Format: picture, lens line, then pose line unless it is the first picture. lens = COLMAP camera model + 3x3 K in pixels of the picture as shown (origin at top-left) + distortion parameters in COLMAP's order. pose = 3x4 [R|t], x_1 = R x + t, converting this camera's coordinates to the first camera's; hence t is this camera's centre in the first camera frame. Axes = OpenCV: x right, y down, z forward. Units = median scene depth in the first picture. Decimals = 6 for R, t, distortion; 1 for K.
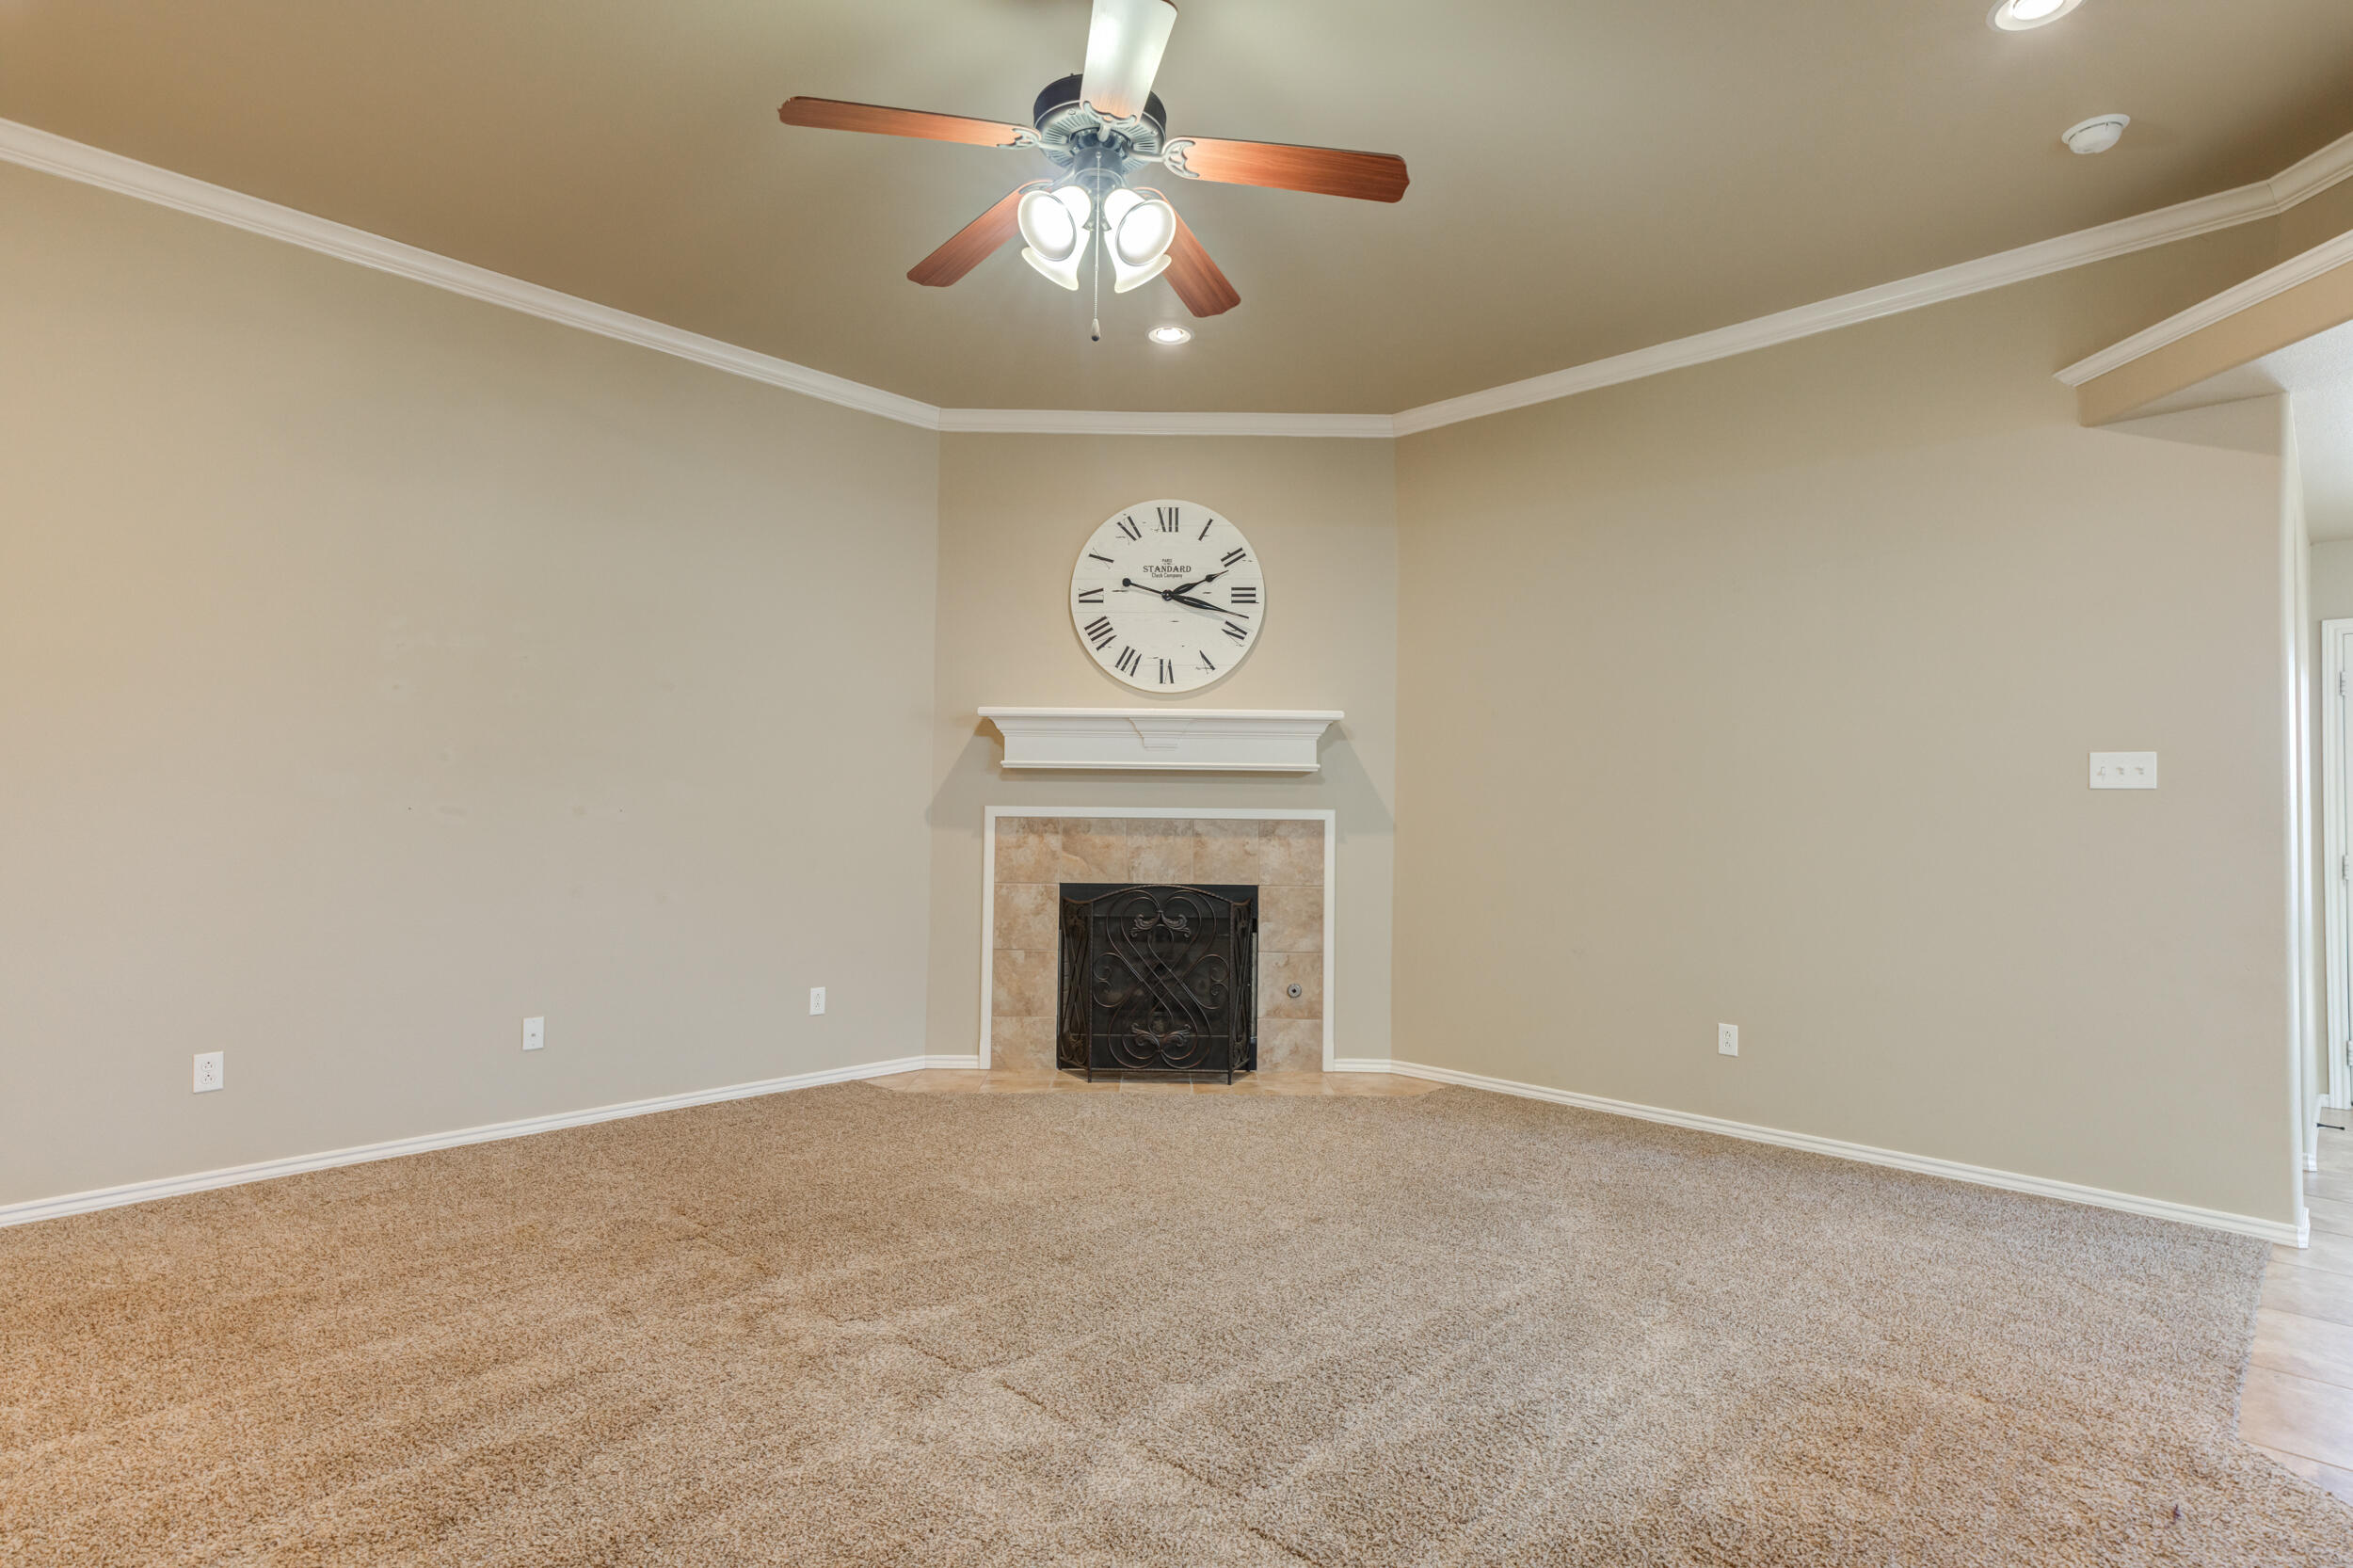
lens RADIAL K [[1210.2, 0, 1174.7], [0, 1210.2, 775.9], [0, 0, 1]] dist [0.004551, 0.015900]
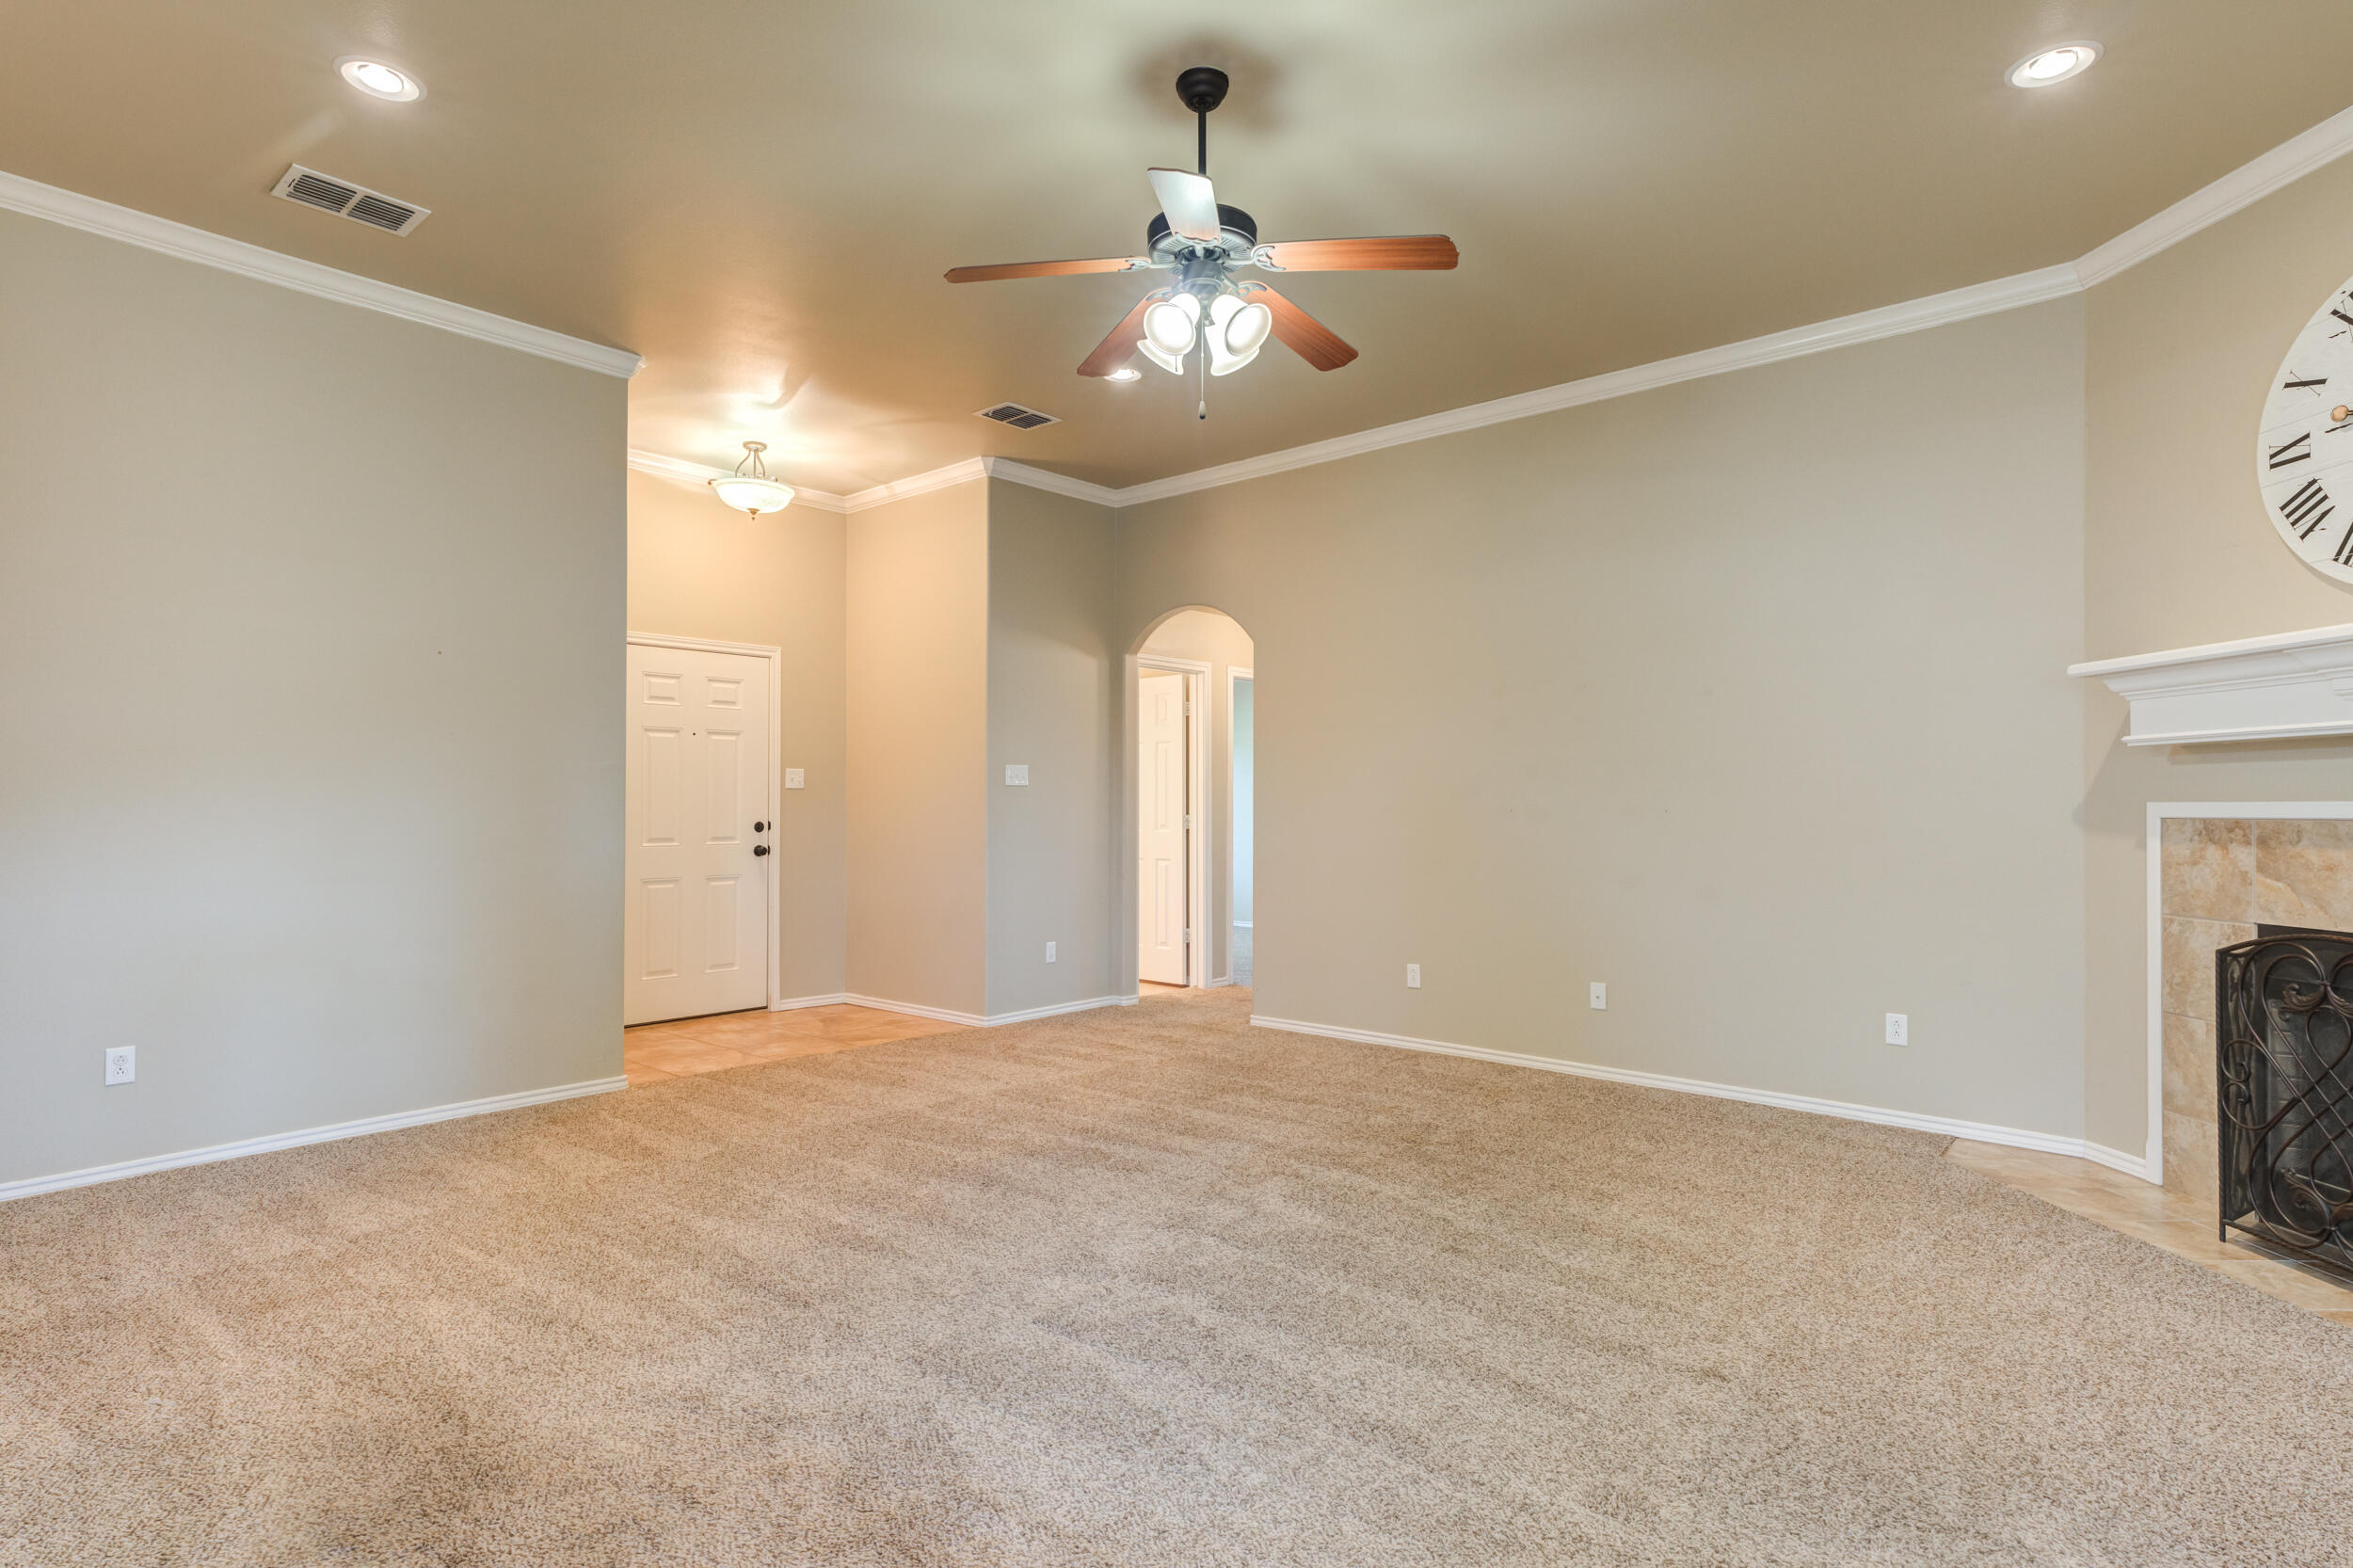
lens RADIAL K [[1218.9, 0, 1172.9], [0, 1218.9, 790.8], [0, 0, 1]] dist [0.001178, 0.016156]
pose [[0.039605, -0.022191, -0.998969, 0.521775], [0.029107, 0.999355, -0.021046, 0.016855], [0.998791, -0.028243, 0.040225, 0.415553]]
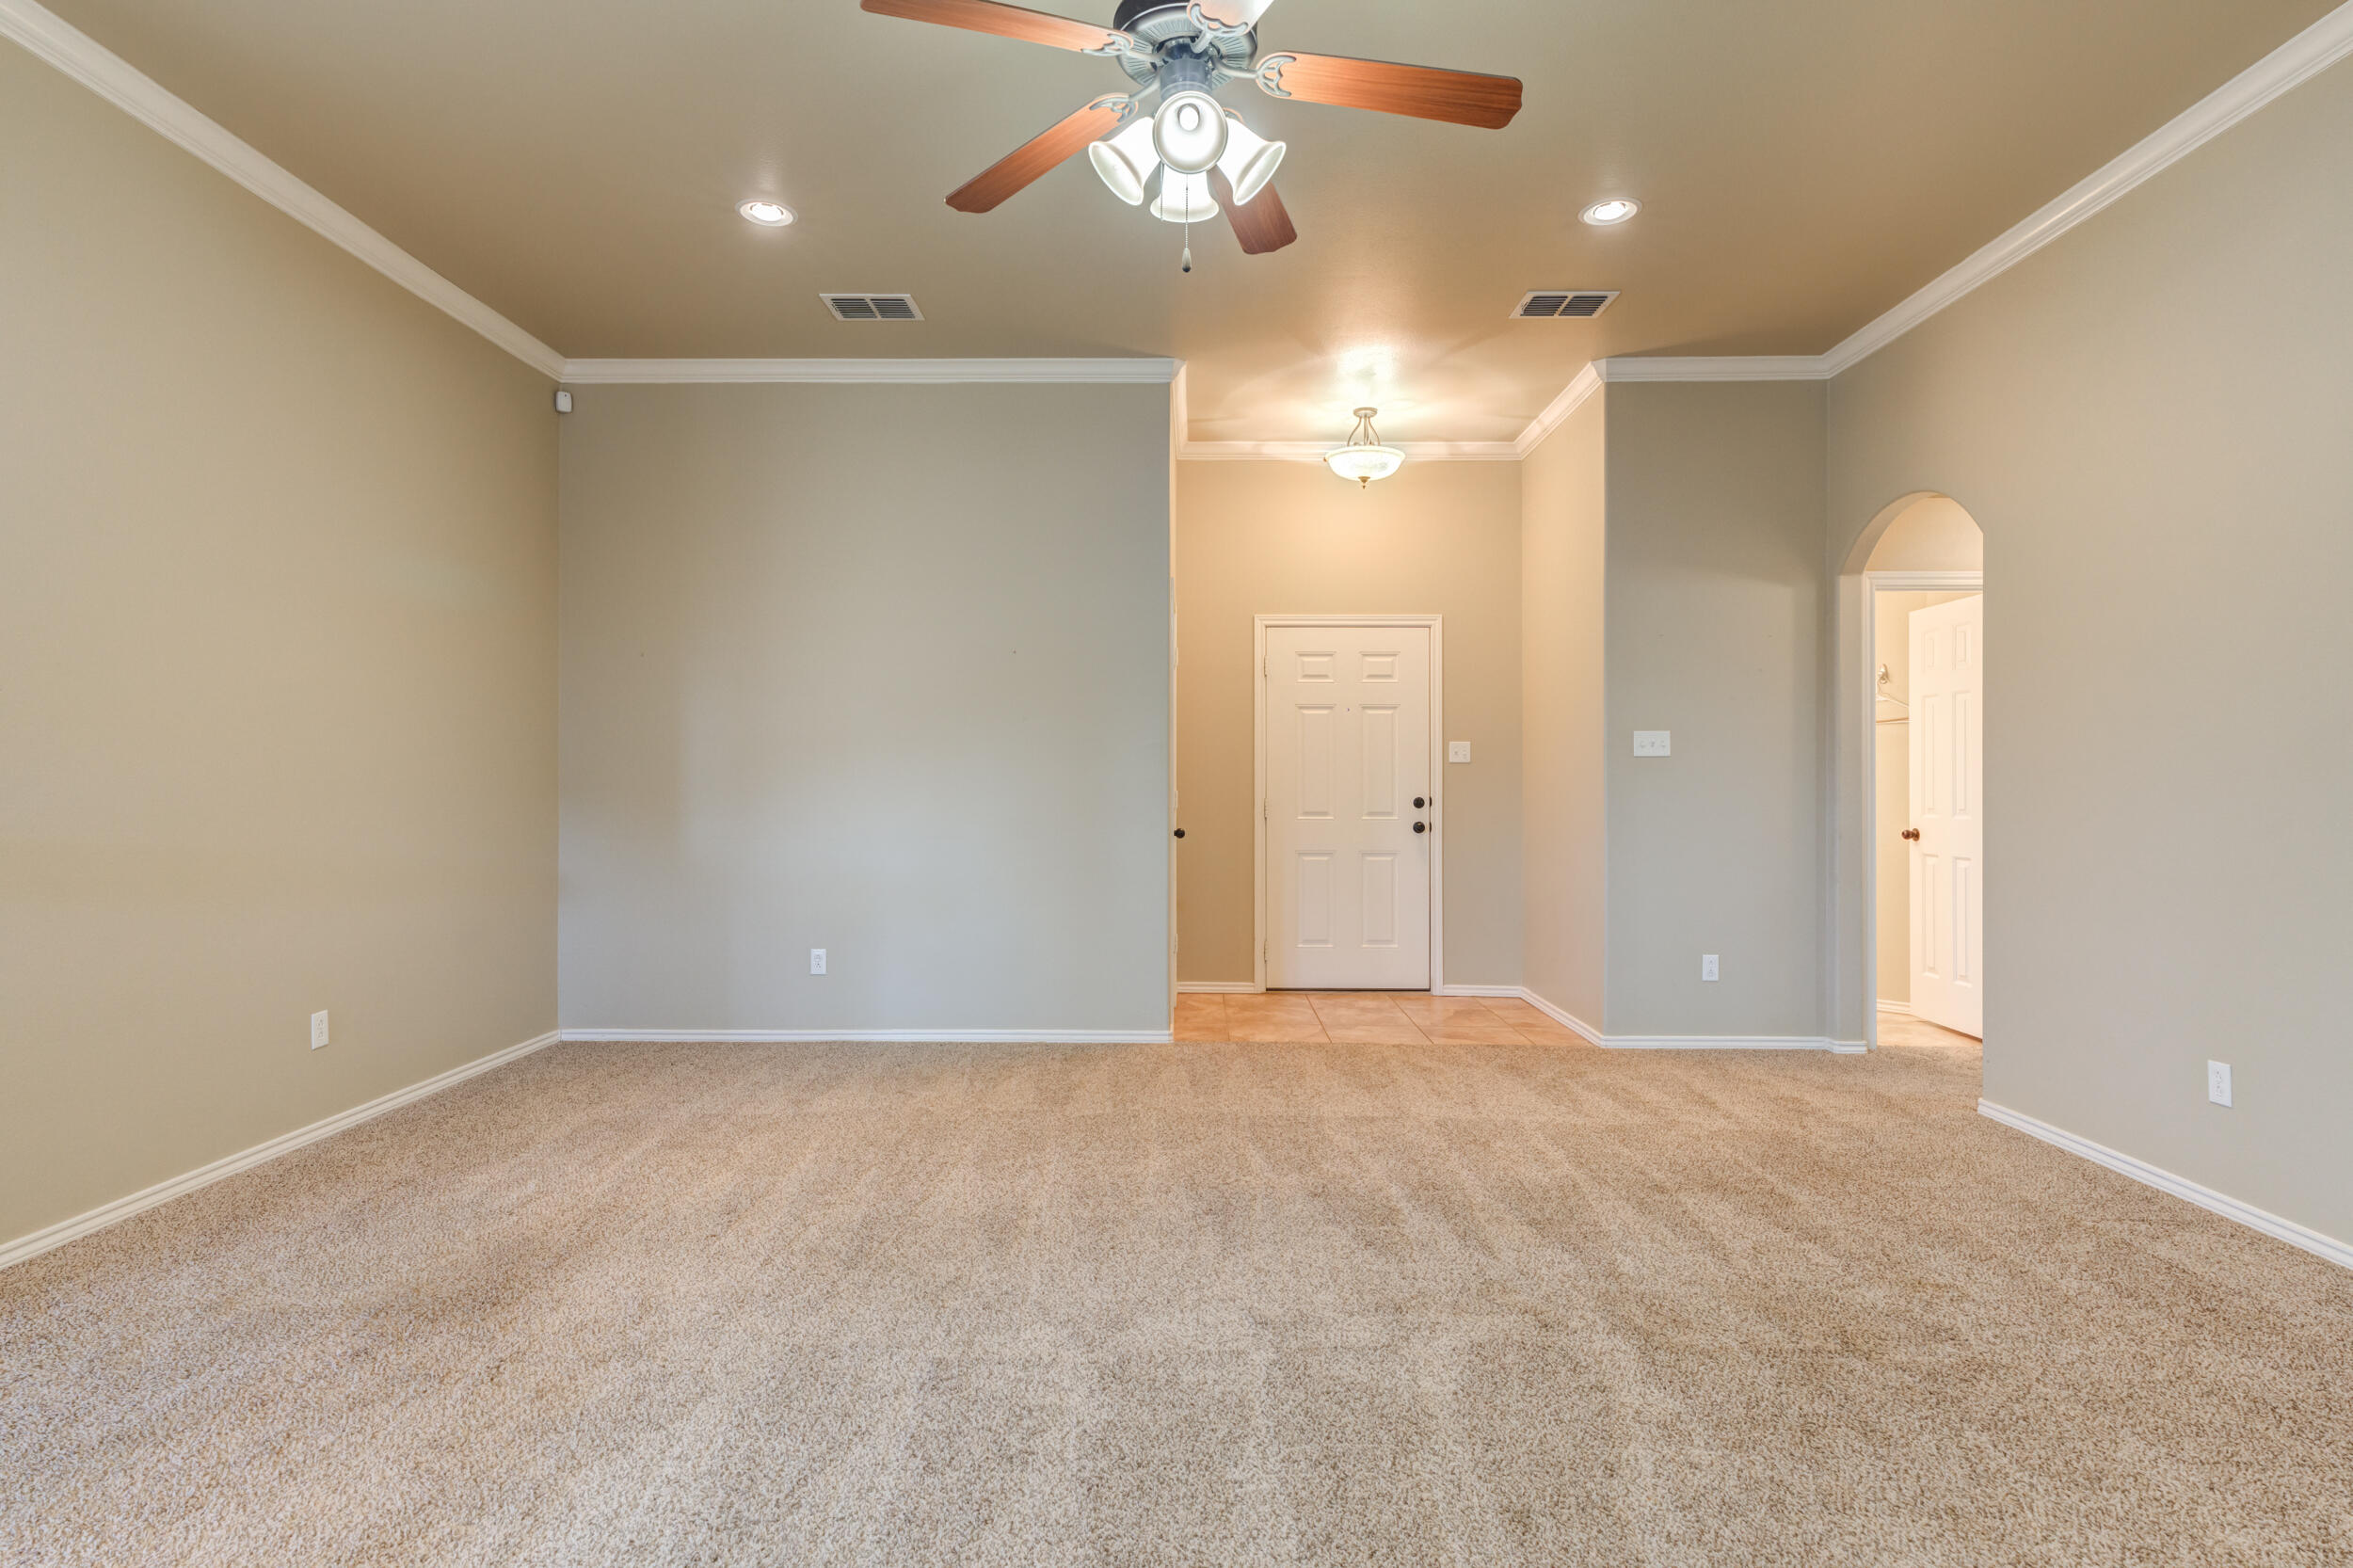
lens RADIAL K [[1217.6, 0, 1174.0], [0, 1217.6, 773.2], [0, 0, 1]] dist [0.001289, 0.016162]
pose [[-0.733625, -0.016085, -0.679364, 0.258887], [0.010125, 0.999350, -0.034595, 0.025232], [0.679479, -0.032258, -0.732986, 0.758479]]
